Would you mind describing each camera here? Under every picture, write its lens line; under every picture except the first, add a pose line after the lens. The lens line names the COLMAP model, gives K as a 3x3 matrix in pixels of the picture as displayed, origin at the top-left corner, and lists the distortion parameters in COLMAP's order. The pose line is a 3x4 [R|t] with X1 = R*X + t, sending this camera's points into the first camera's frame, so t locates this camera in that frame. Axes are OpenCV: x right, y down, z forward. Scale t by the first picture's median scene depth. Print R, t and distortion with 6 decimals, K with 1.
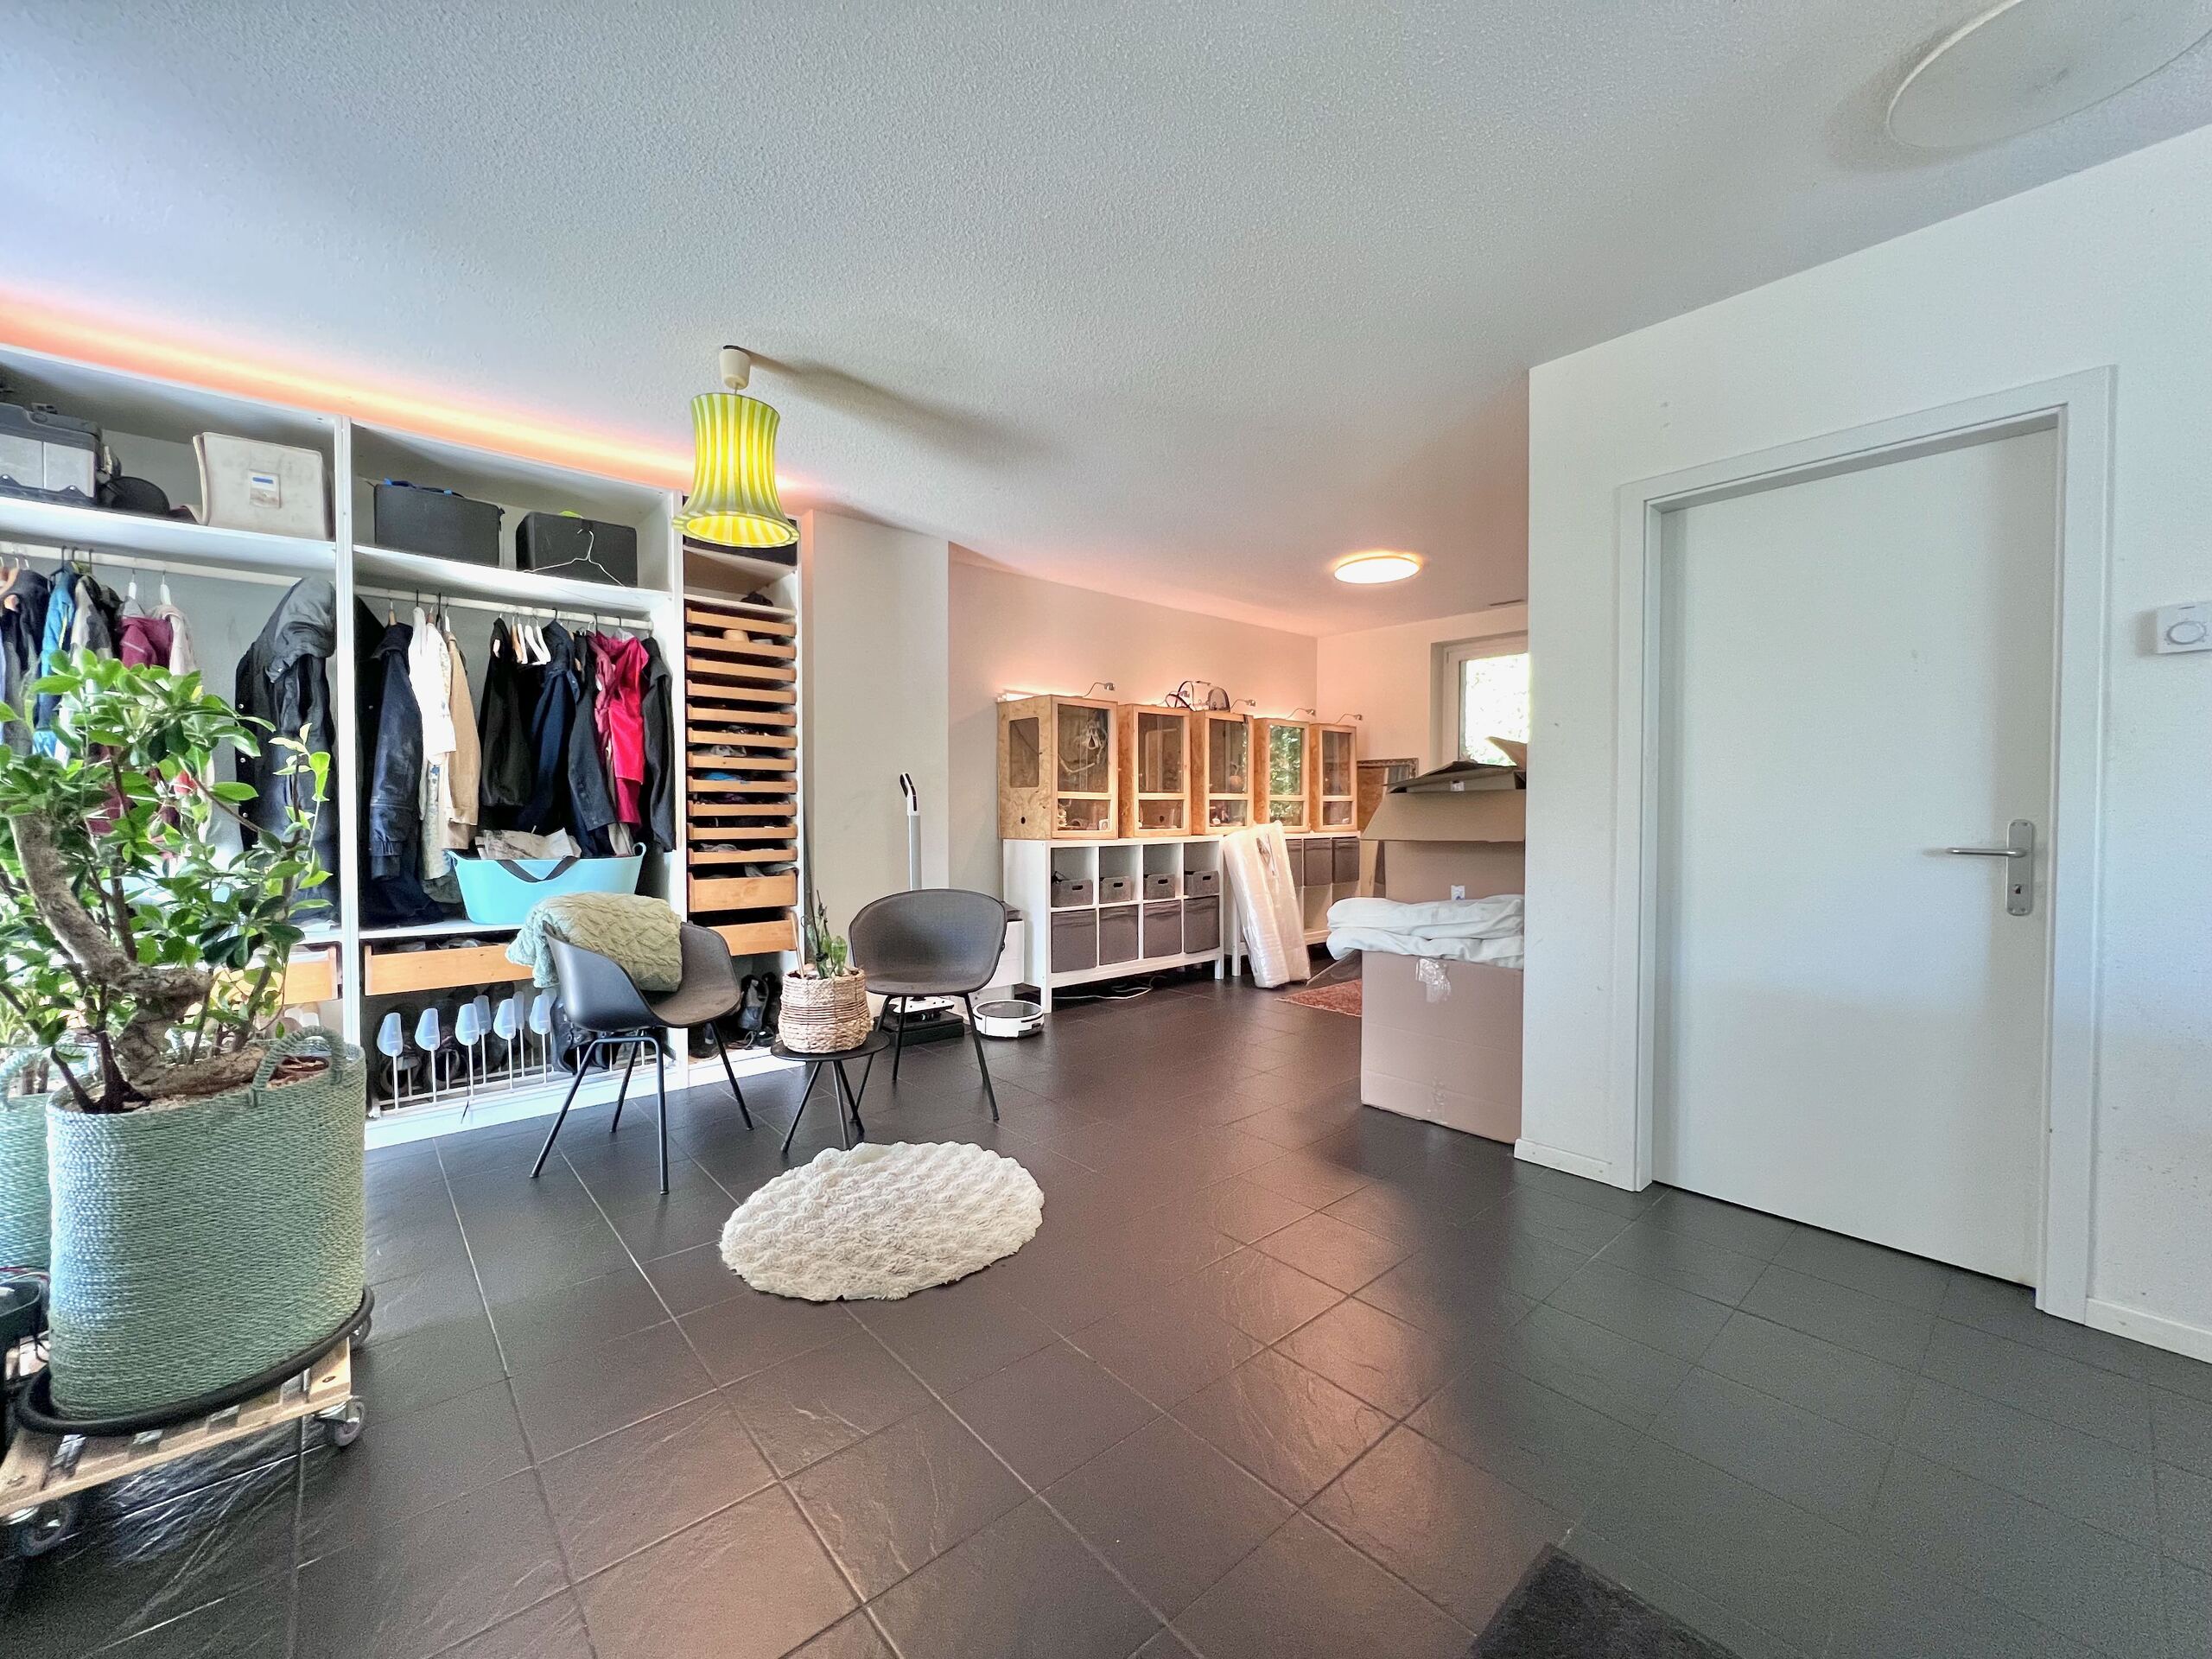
lens RADIAL K [[885.9, 0, 1100.3], [0, 885.9, 824.0], [0, 0, 1]] dist [-0.001089, 0.000235]
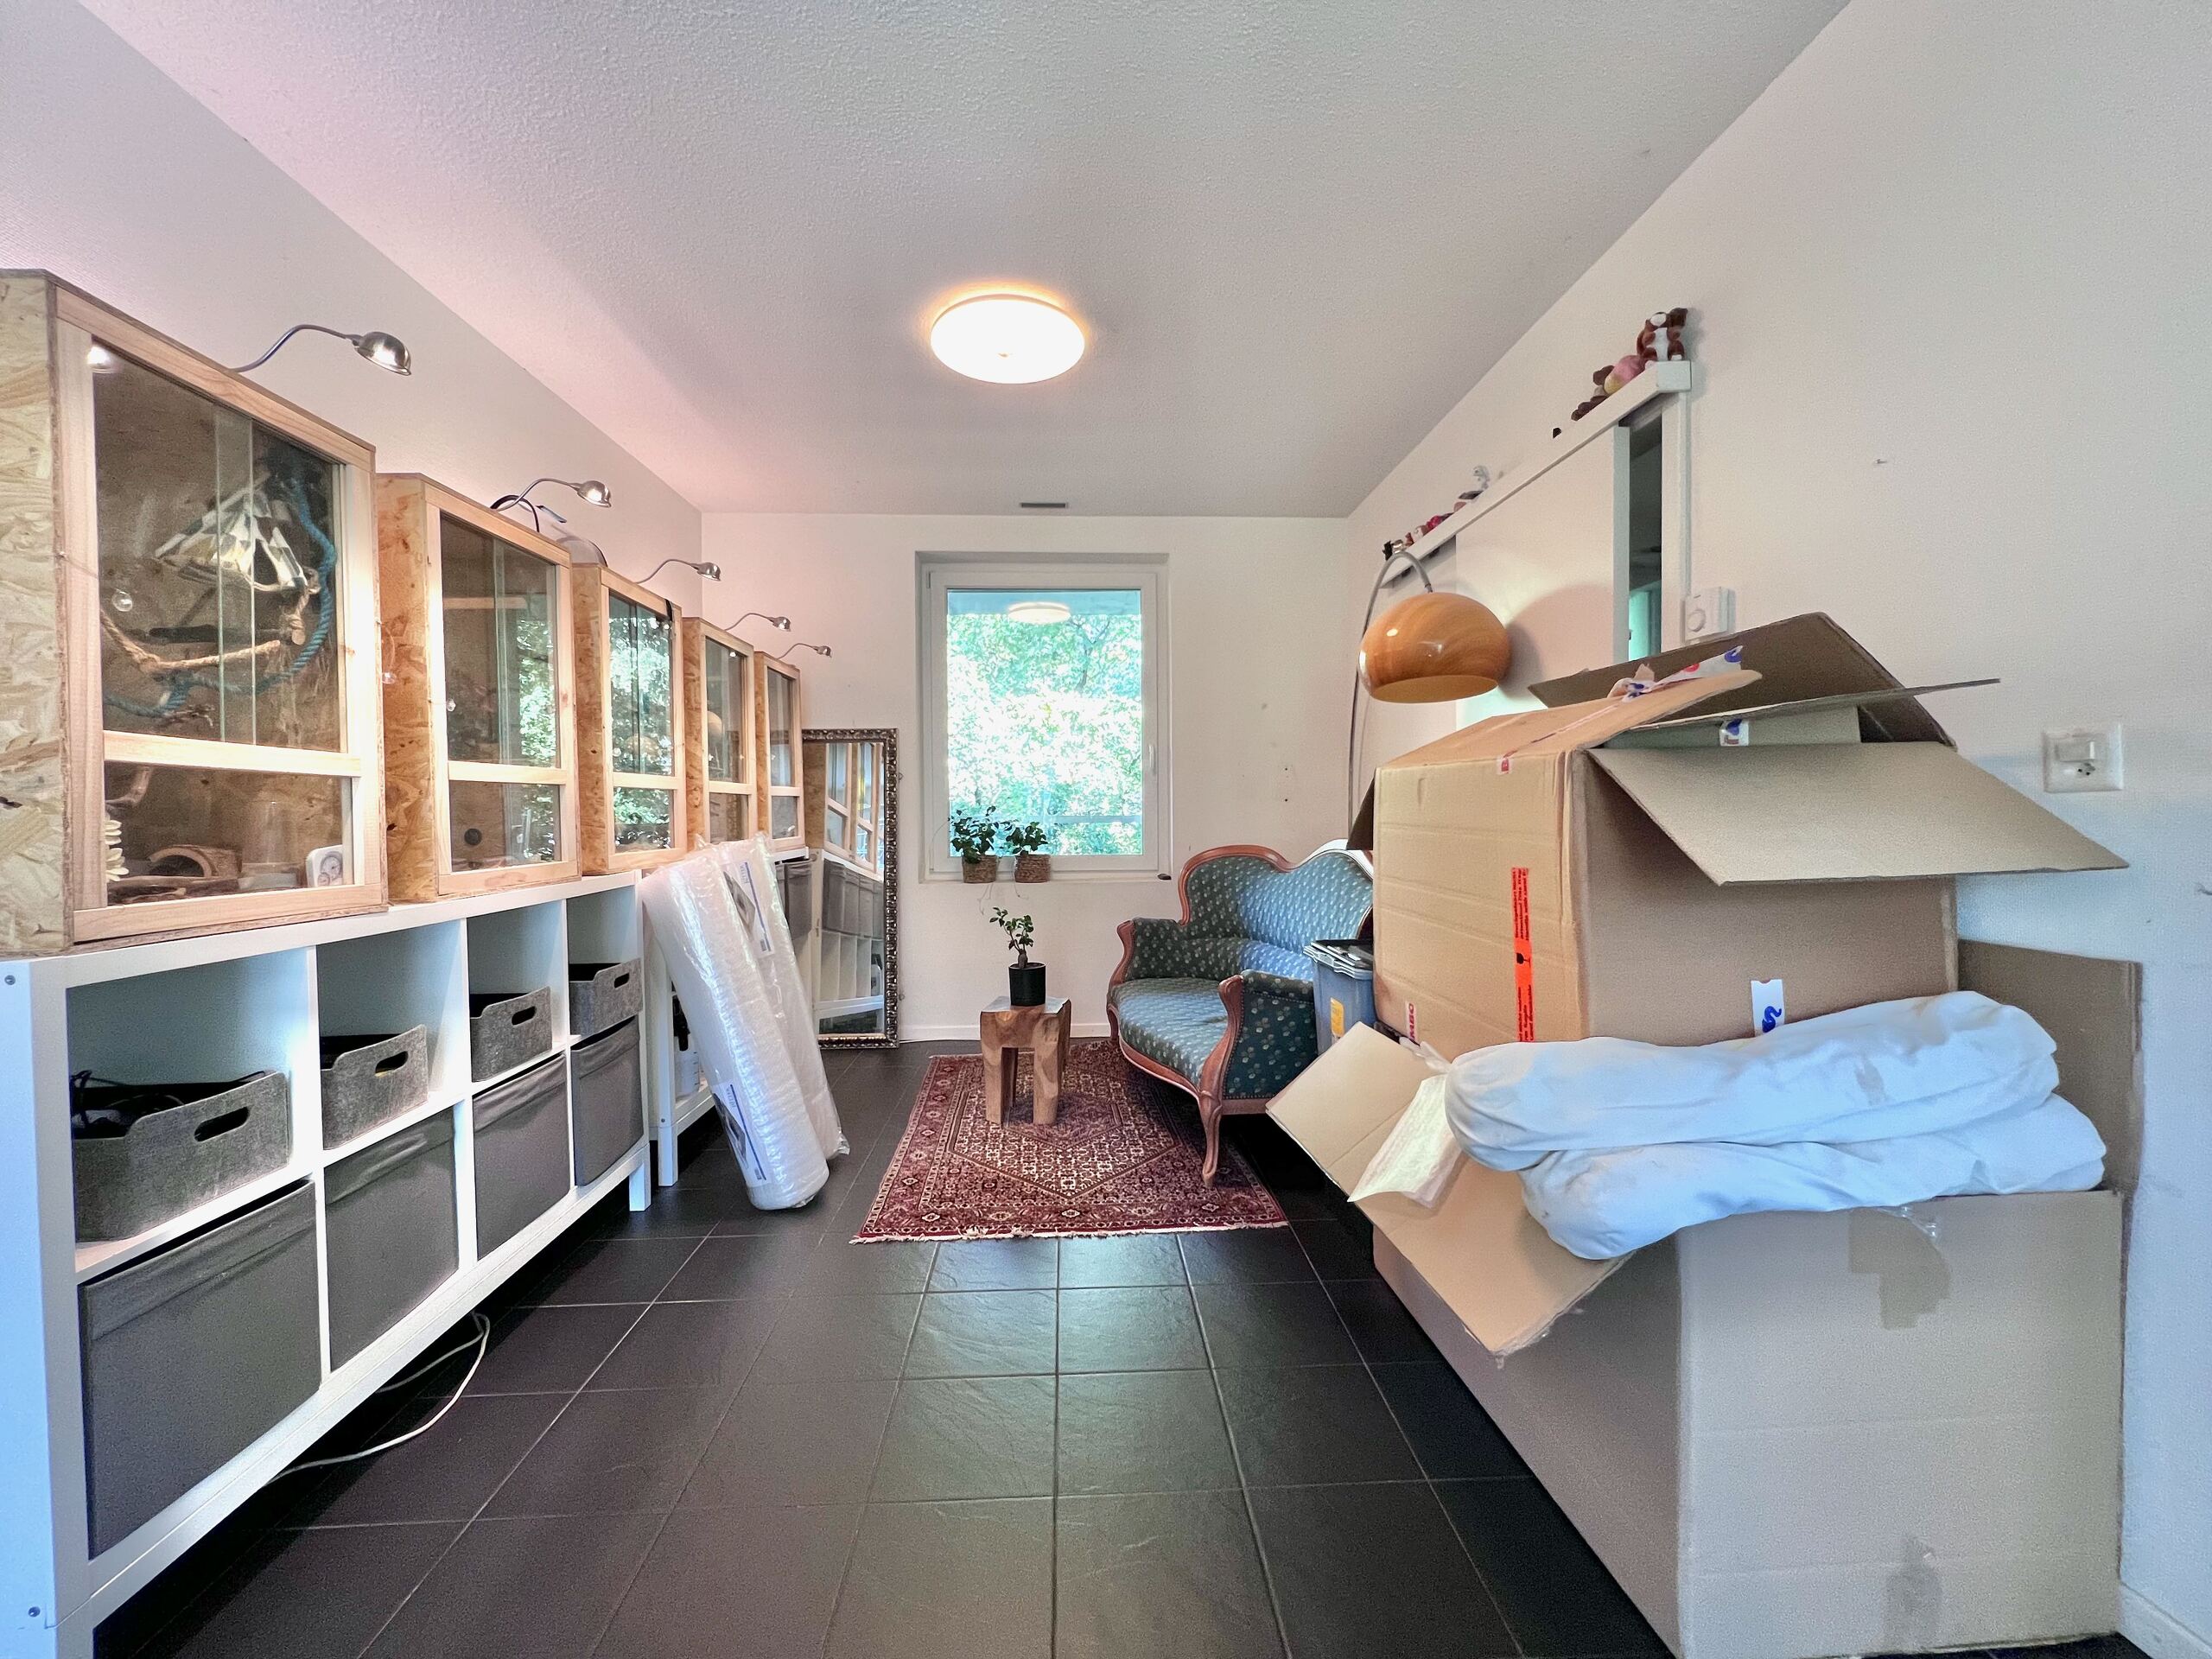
lens RADIAL K [[891.8, 0, 1100.8], [0, 891.8, 820.3], [0, 0, 1]] dist [0.017612, 0.000052]
pose [[0.626170, -0.016003, 0.779522, -0.088905], [0.025501, 0.999675, 0.000039, -0.009434], [-0.779269, 0.019854, 0.626375, 0.836737]]
